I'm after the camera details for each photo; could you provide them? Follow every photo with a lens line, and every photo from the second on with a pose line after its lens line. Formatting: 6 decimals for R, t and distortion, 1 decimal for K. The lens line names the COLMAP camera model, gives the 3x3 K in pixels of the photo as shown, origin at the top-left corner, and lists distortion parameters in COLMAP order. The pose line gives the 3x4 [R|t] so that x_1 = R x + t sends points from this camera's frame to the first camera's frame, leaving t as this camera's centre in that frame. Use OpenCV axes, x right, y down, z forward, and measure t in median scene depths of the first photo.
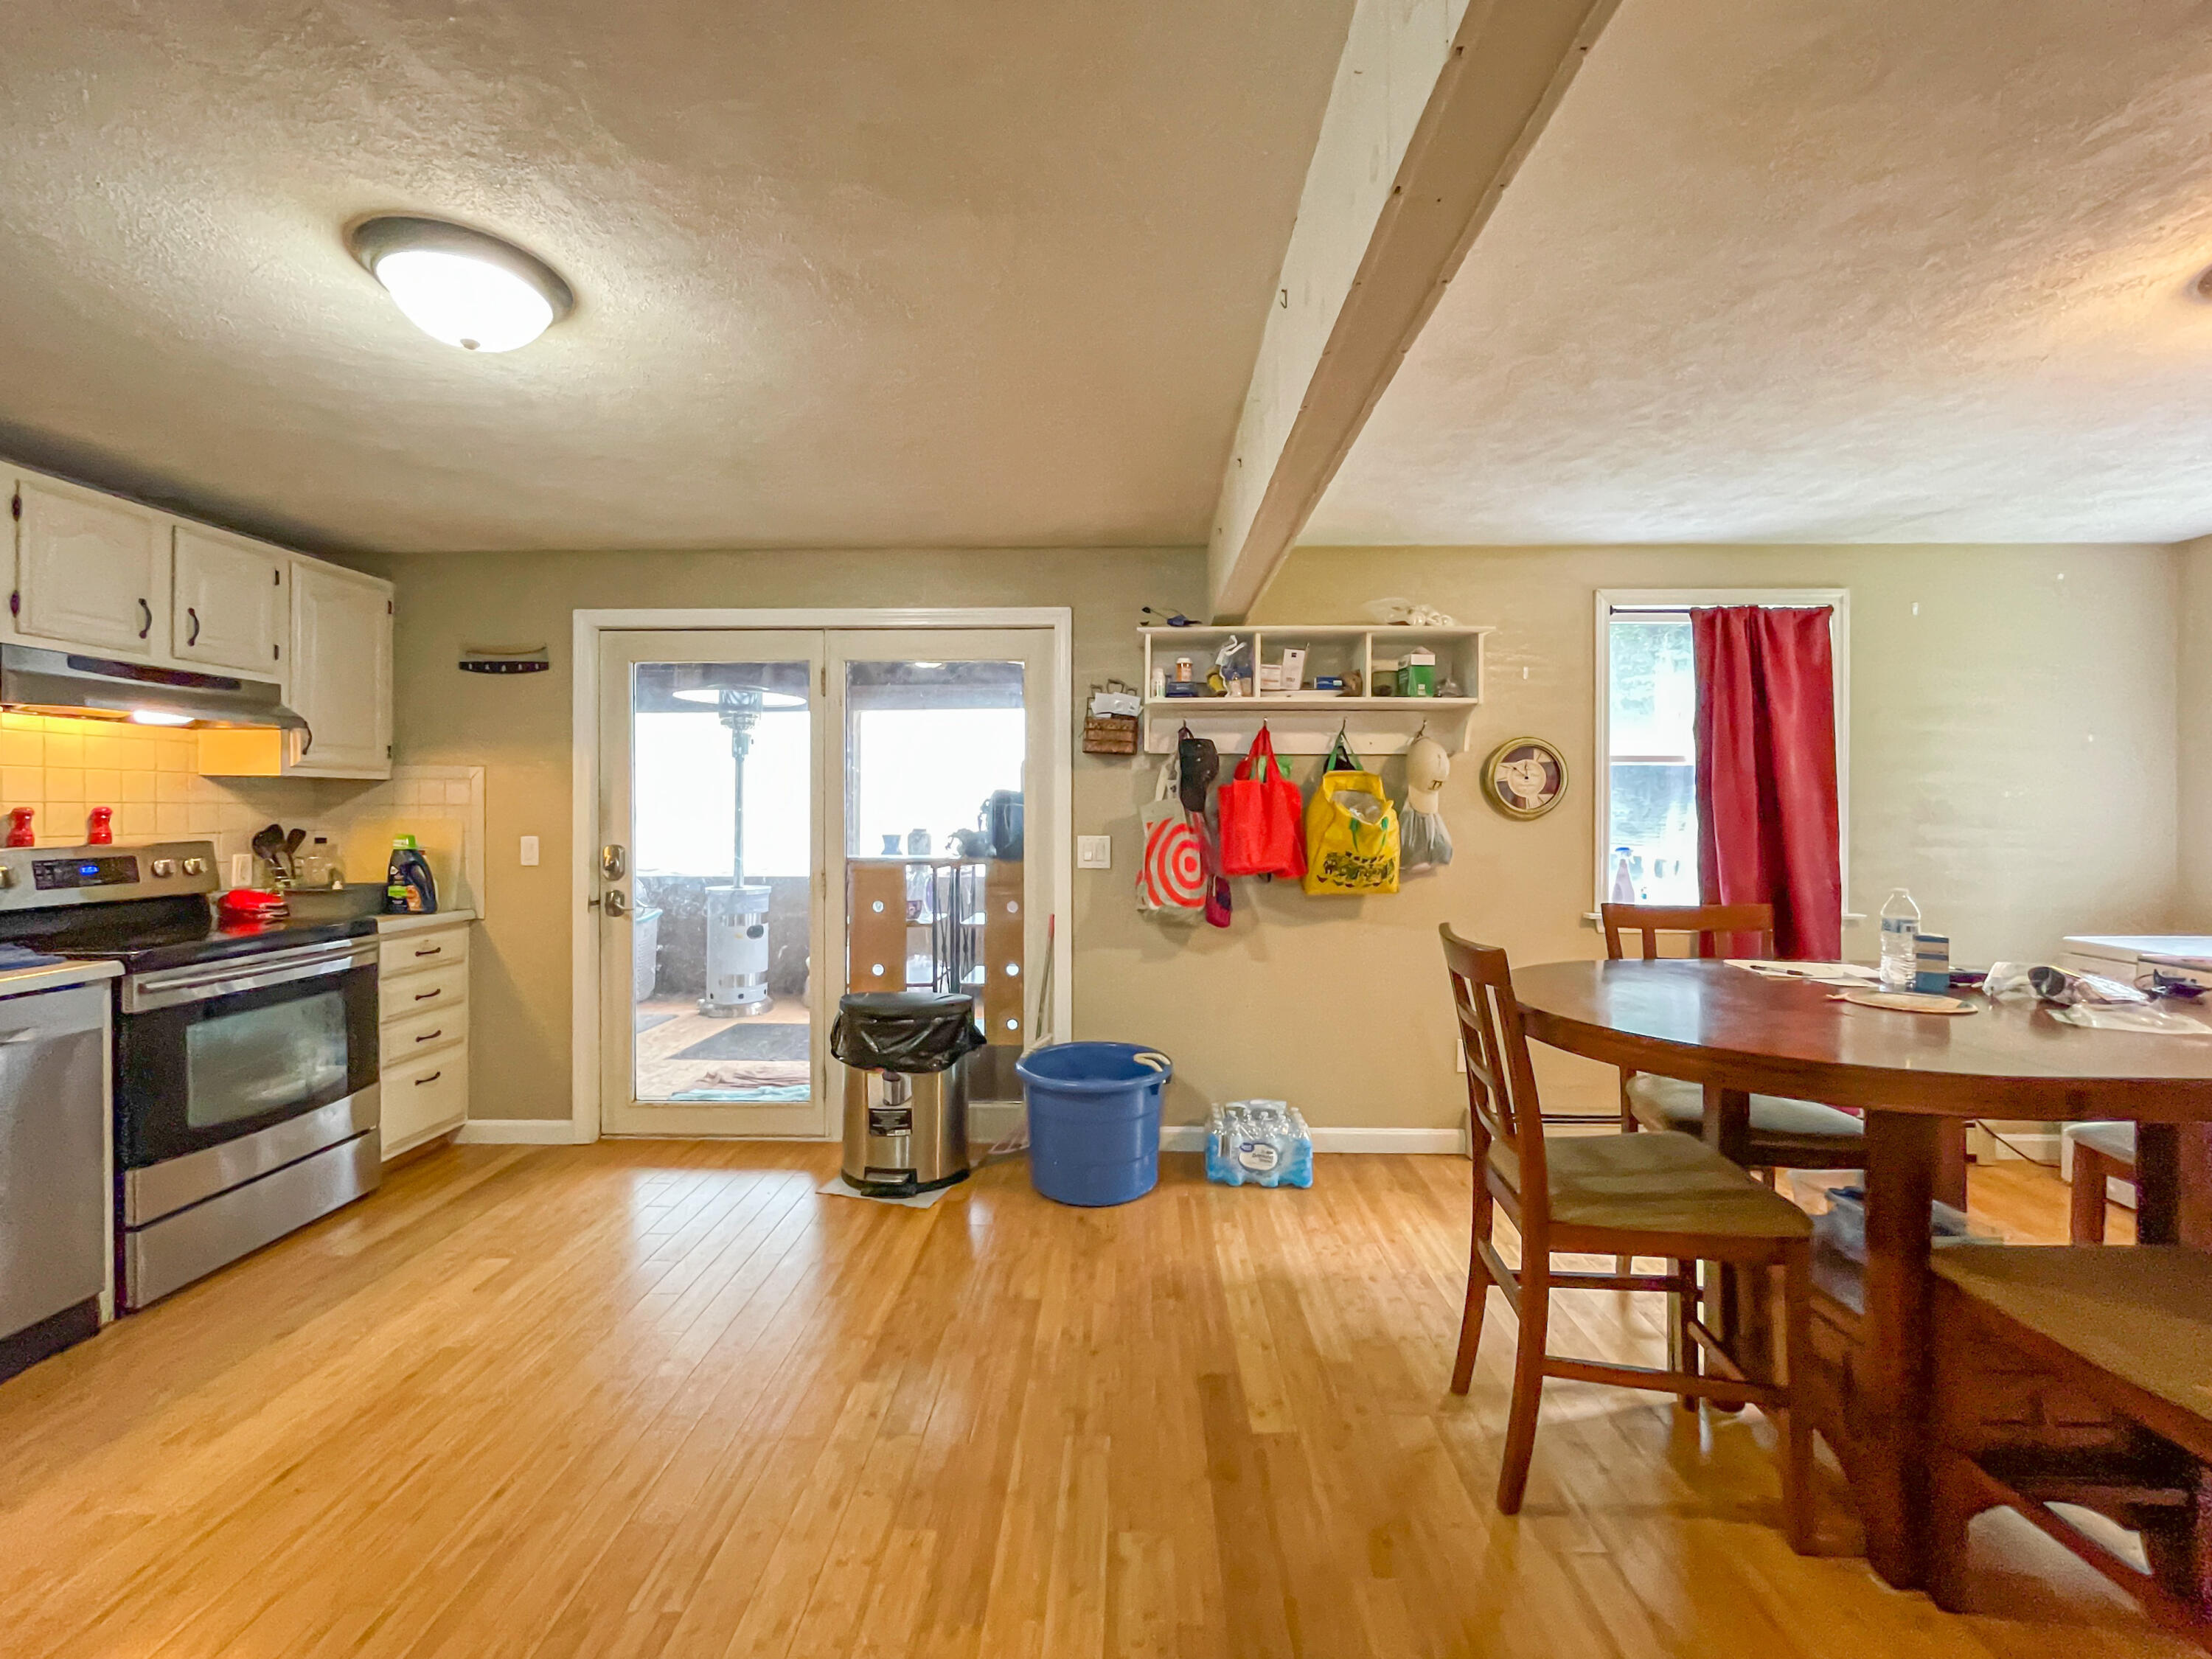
lens RADIAL K [[913.0, 0, 1102.7], [0, 913.0, 835.4], [0, 0, 1]] dist [-0.001113, -0.000714]
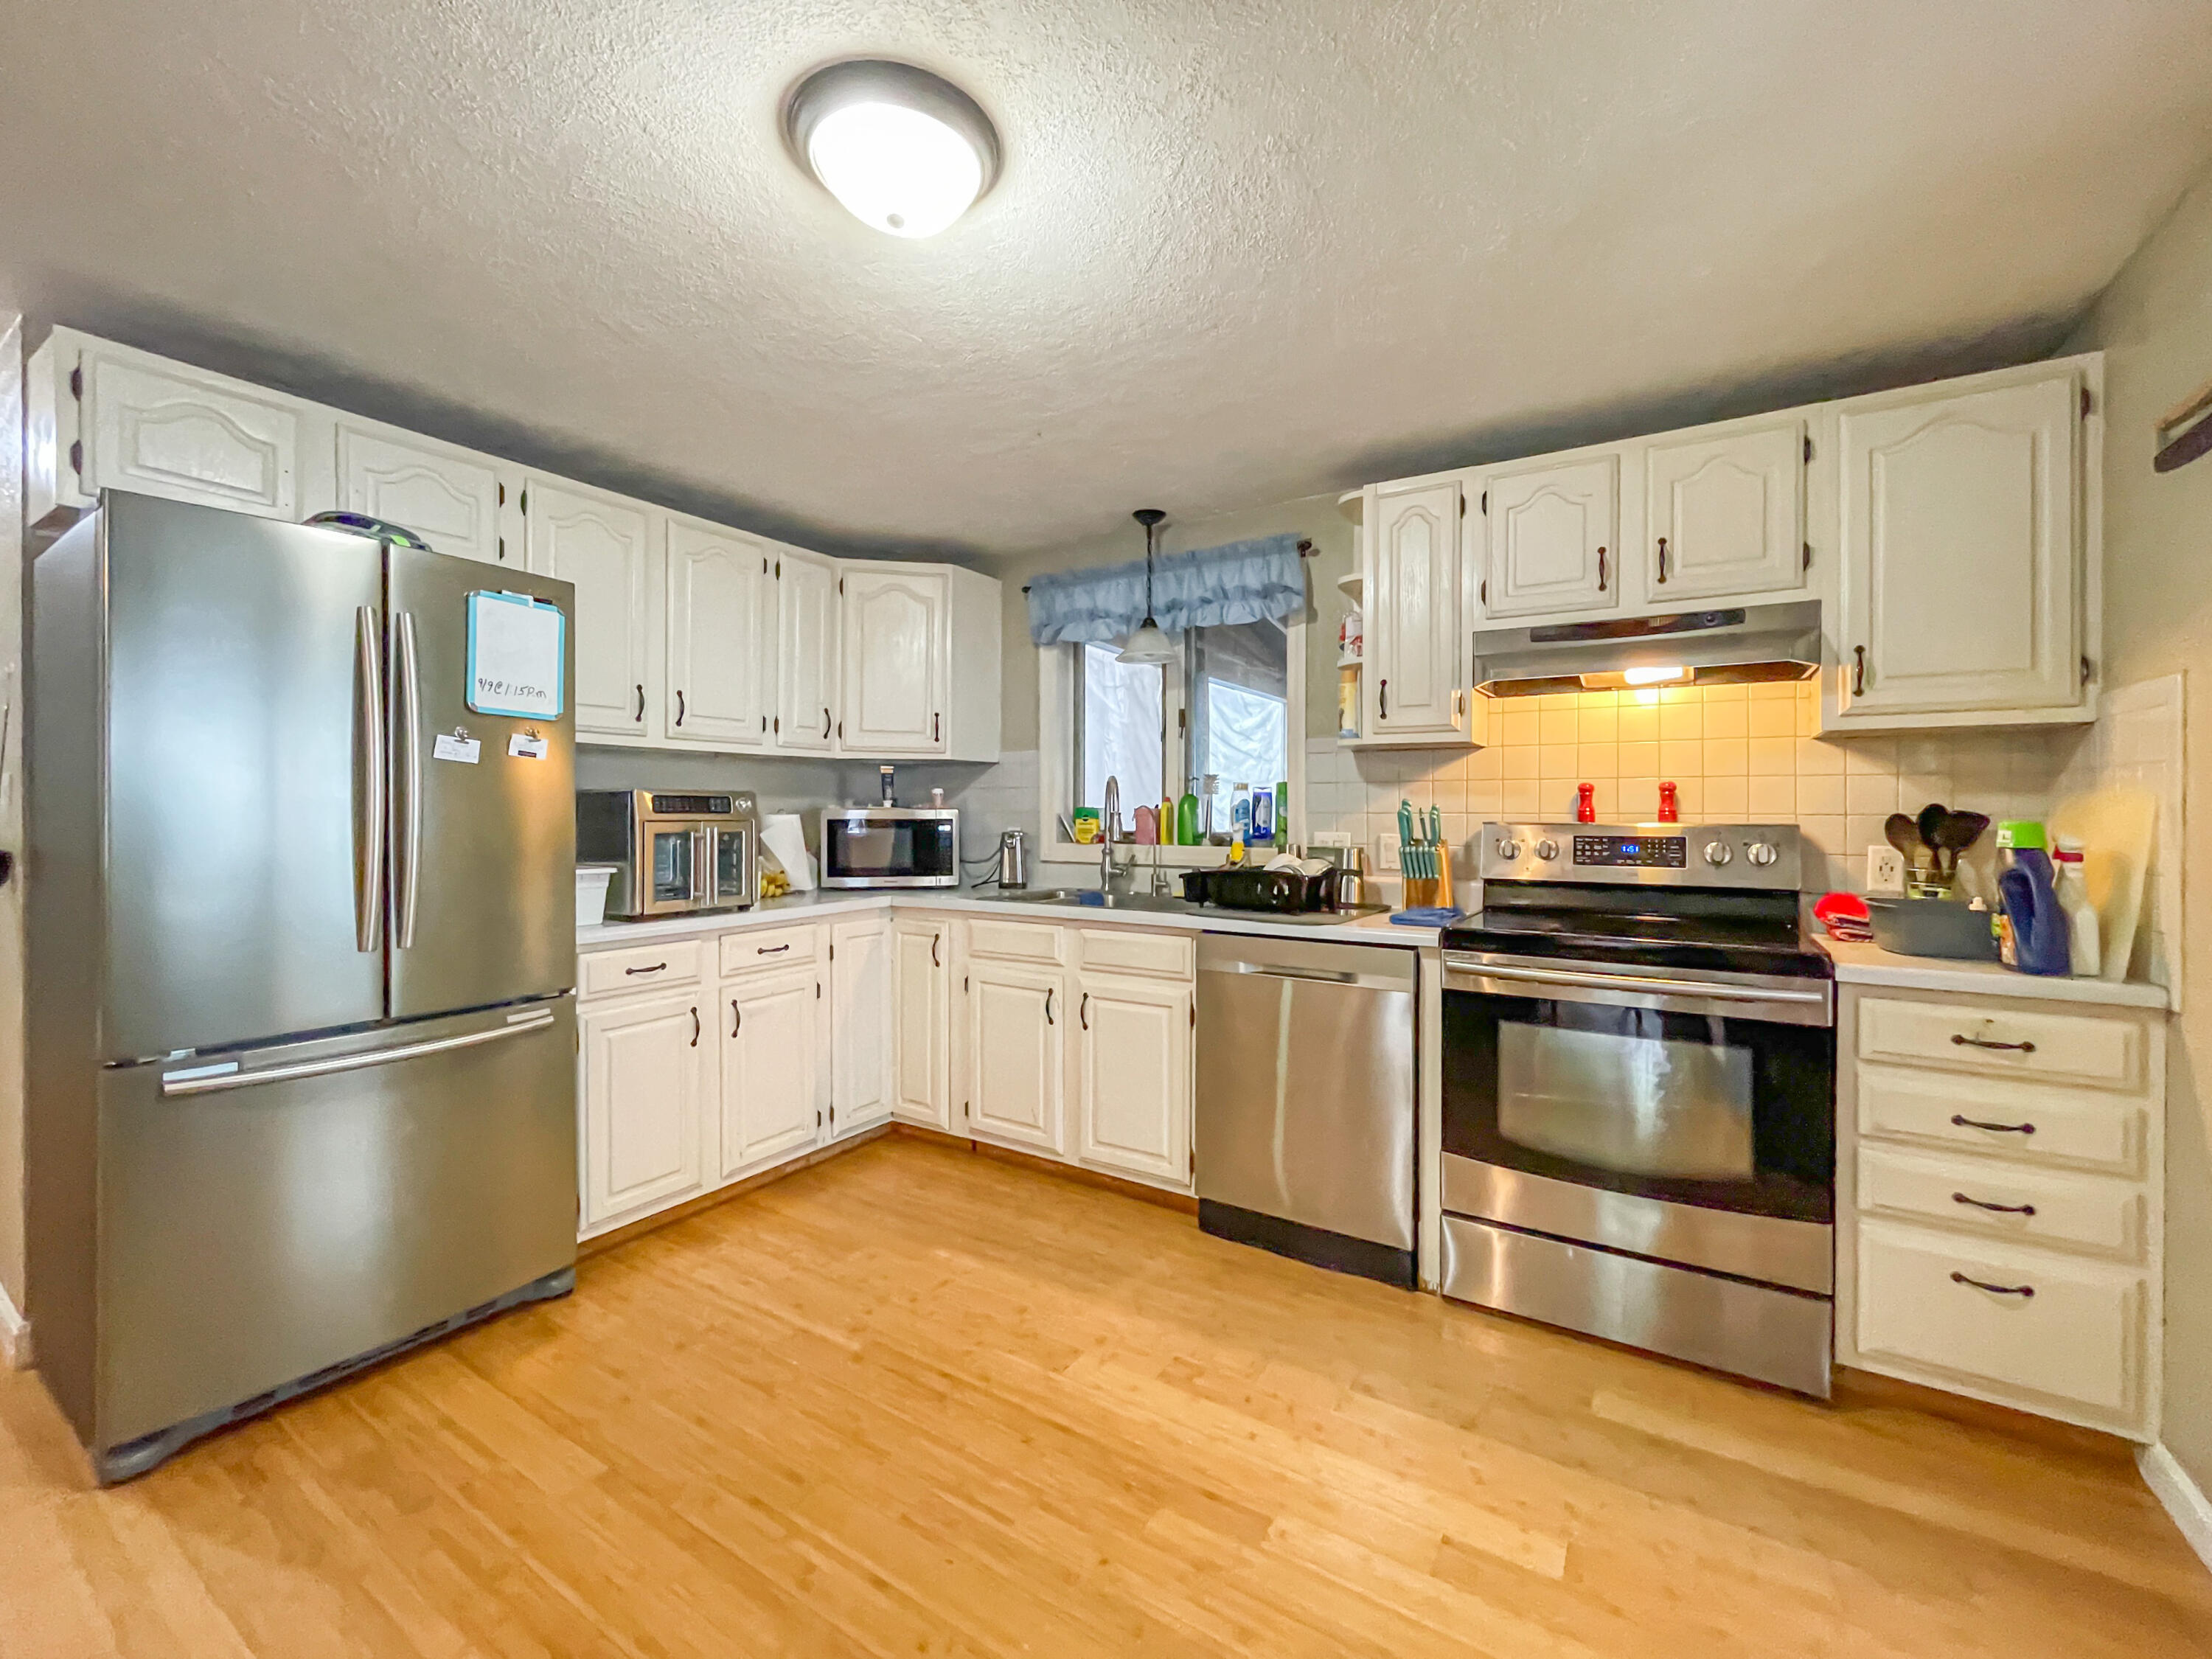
lens RADIAL K [[889.1, 0, 1082.5], [0, 889.1, 822.5], [0, 0, 1]] dist [-0.000501, -0.000188]
pose [[-0.514608, 0.004543, -0.857414, -0.036038], [-0.023350, 0.999541, 0.019310, 0.003643], [0.857108, 0.029958, -0.514265, 0.868458]]
